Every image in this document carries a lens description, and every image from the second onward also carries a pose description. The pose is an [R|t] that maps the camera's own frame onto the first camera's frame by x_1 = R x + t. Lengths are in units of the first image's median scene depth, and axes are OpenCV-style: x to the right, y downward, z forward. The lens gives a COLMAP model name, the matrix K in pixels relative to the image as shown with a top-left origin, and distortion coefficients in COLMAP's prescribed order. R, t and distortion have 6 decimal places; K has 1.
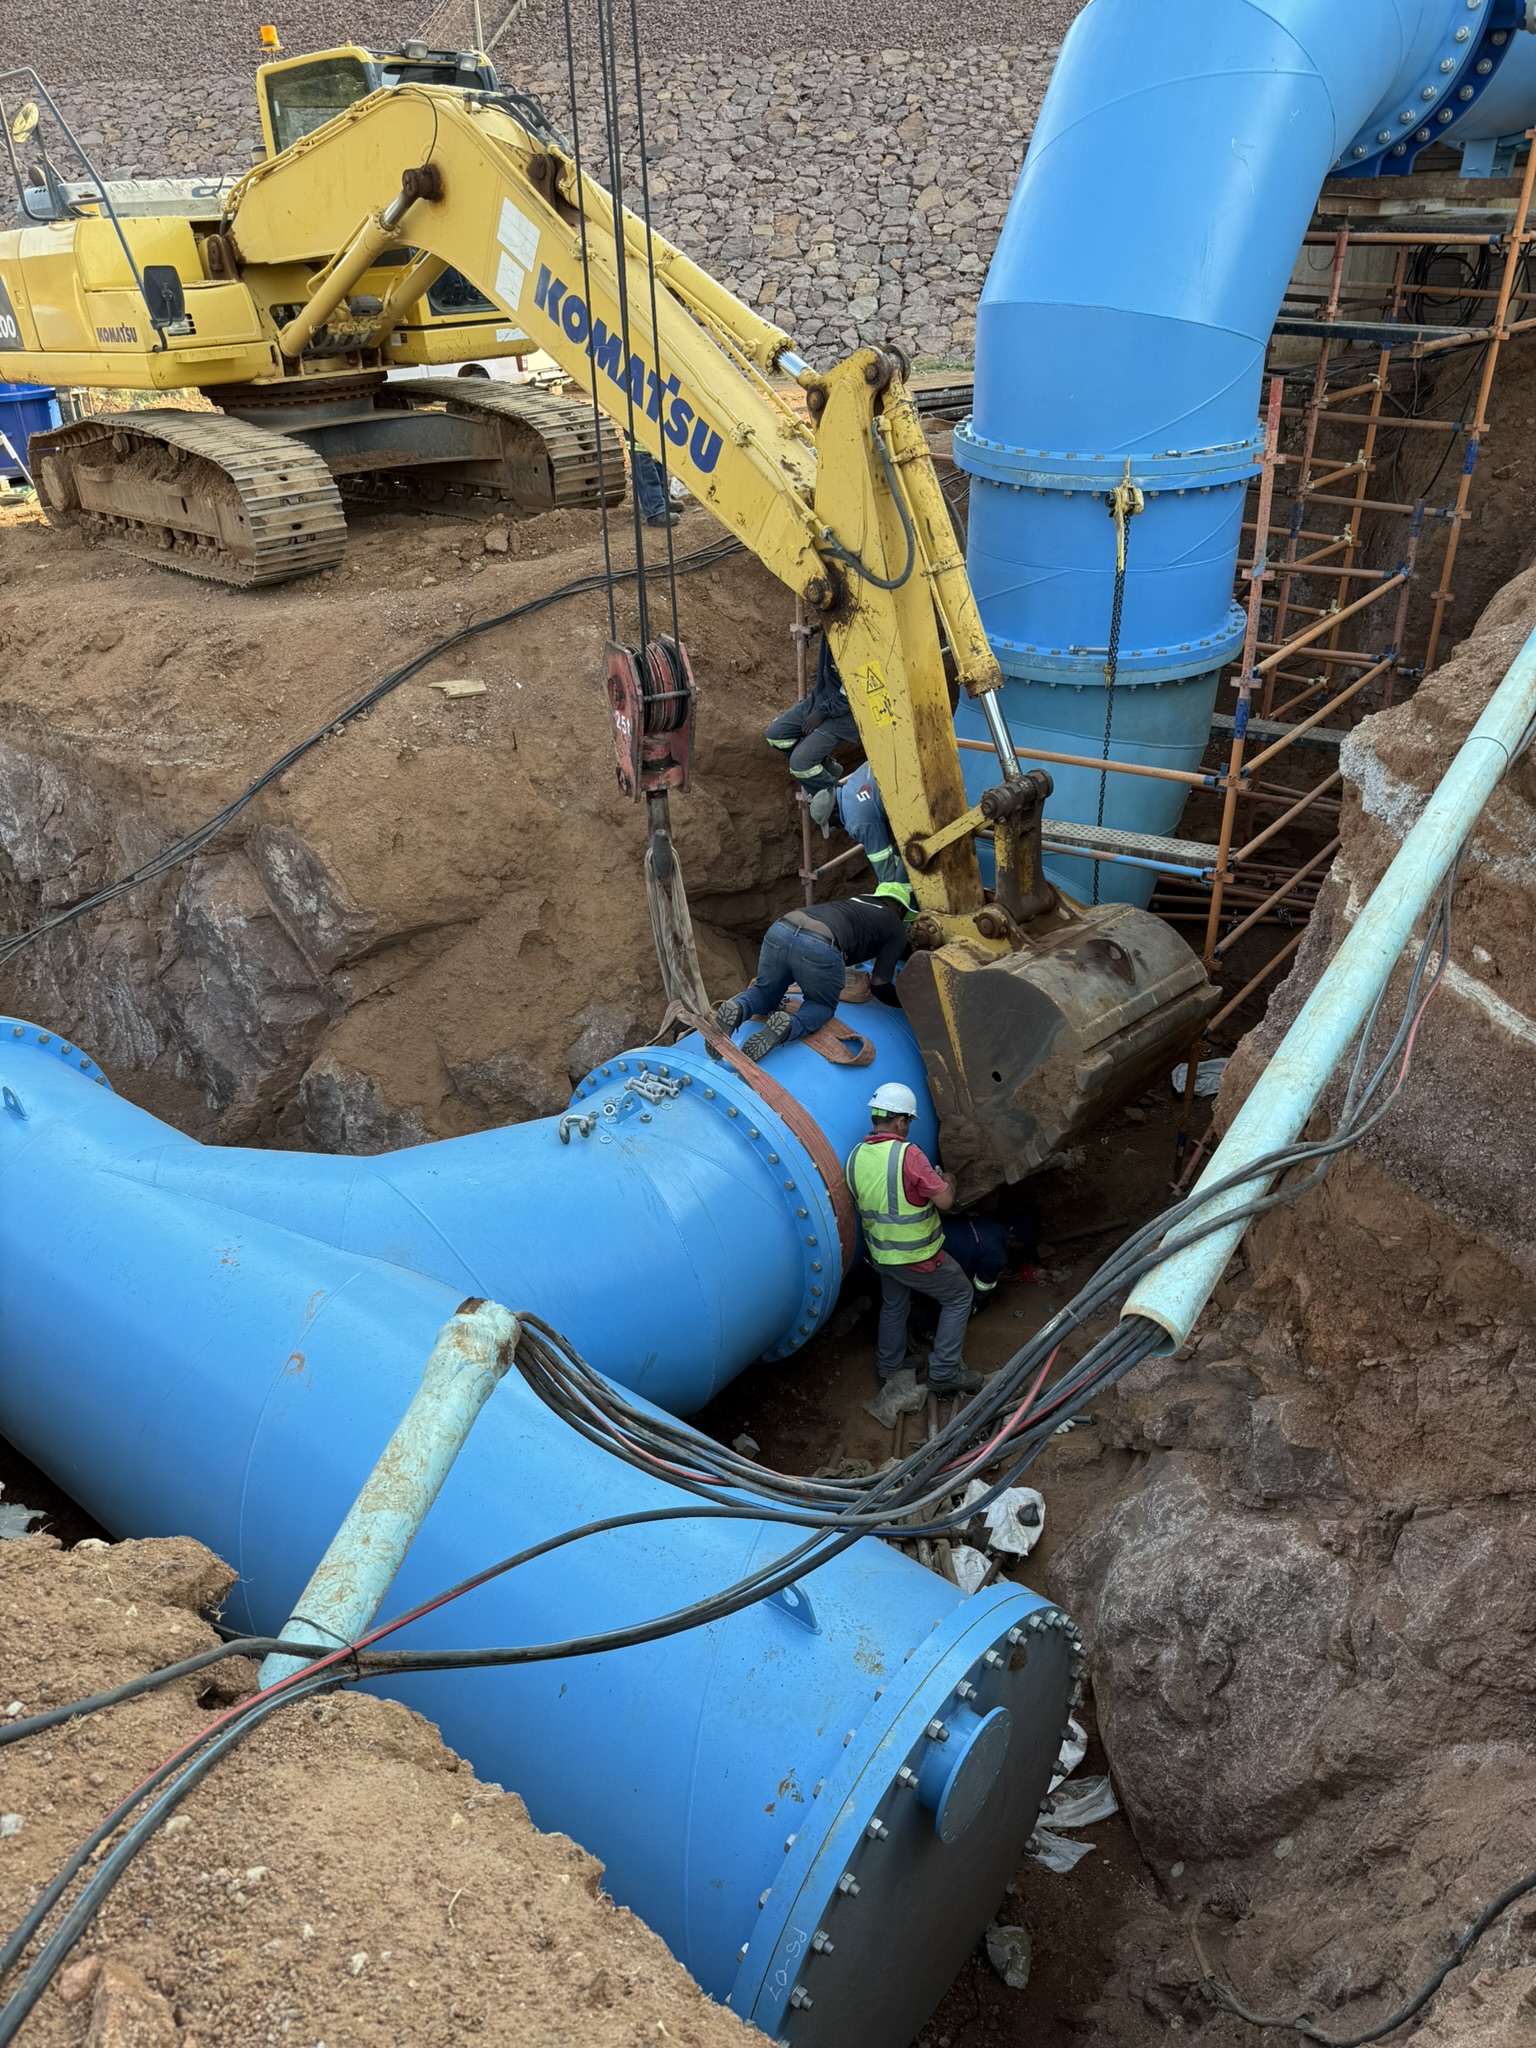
lens RADIAL K [[1378.5, 0, 768.0], [0, 1378.5, 1024.0], [0, 0, 1]] dist [0.059584, -0.066336]
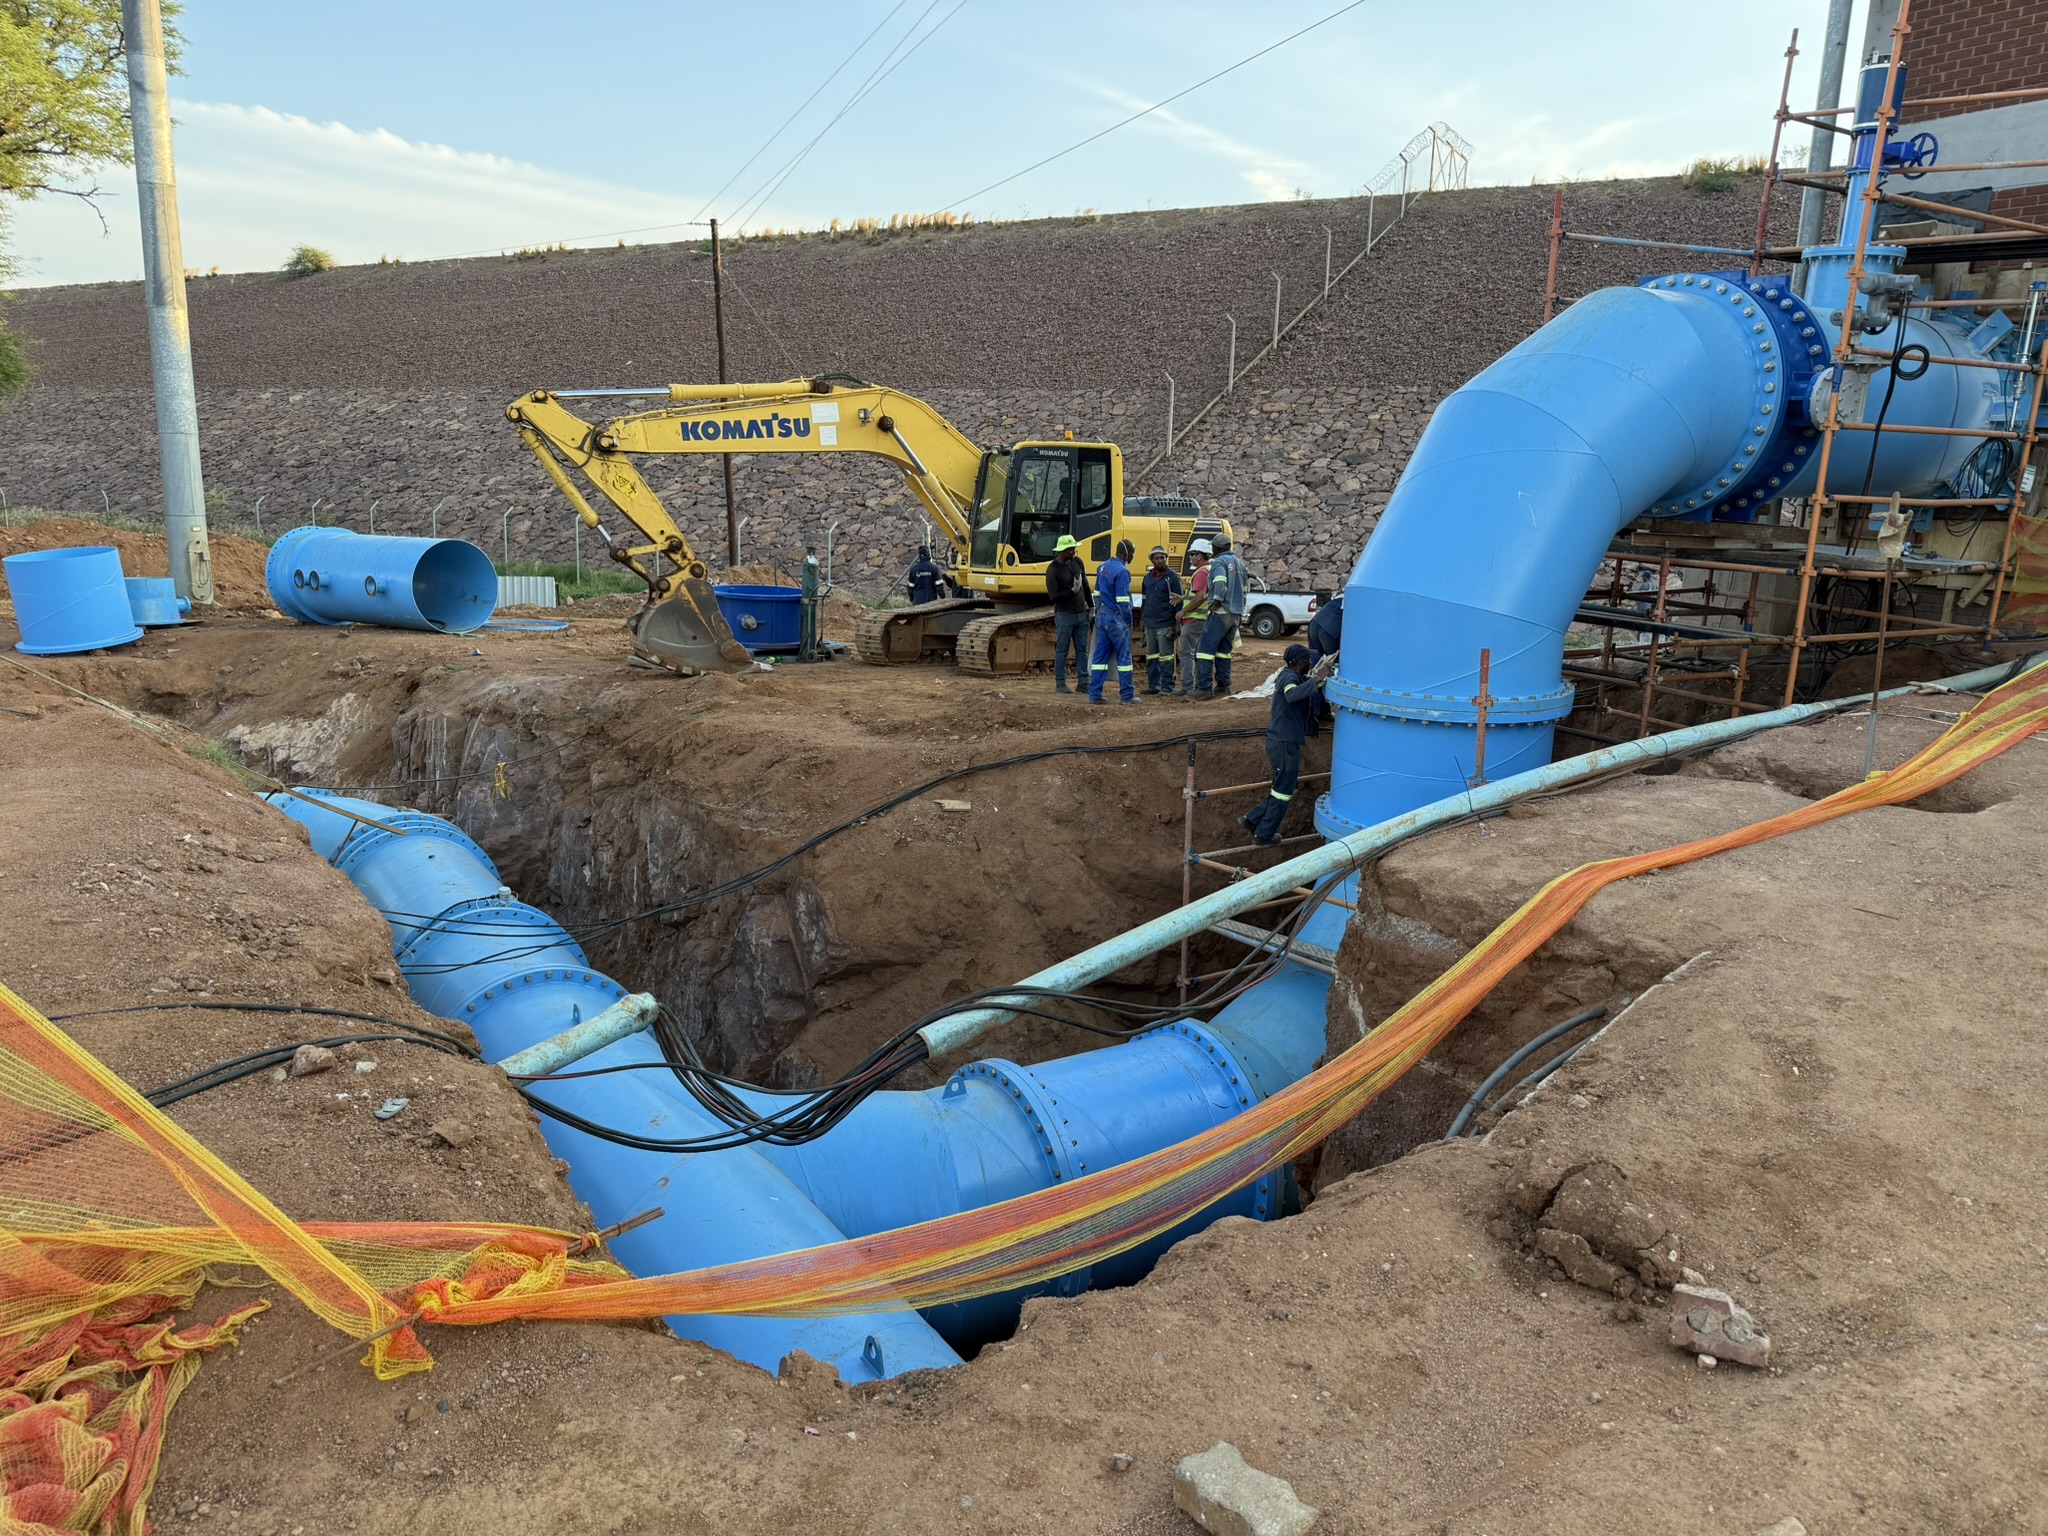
lens RADIAL K [[1378.5, 0, 1024.0], [0, 1378.5, 768.0], [0, 0, 1]] dist [0.059584, -0.066336]
pose [[0.944598, 0.114323, -0.307675, 0.270323], [-0.207838, 0.933844, -0.291098, 0.113412], [0.254042, 0.338917, 0.905869, -0.256081]]
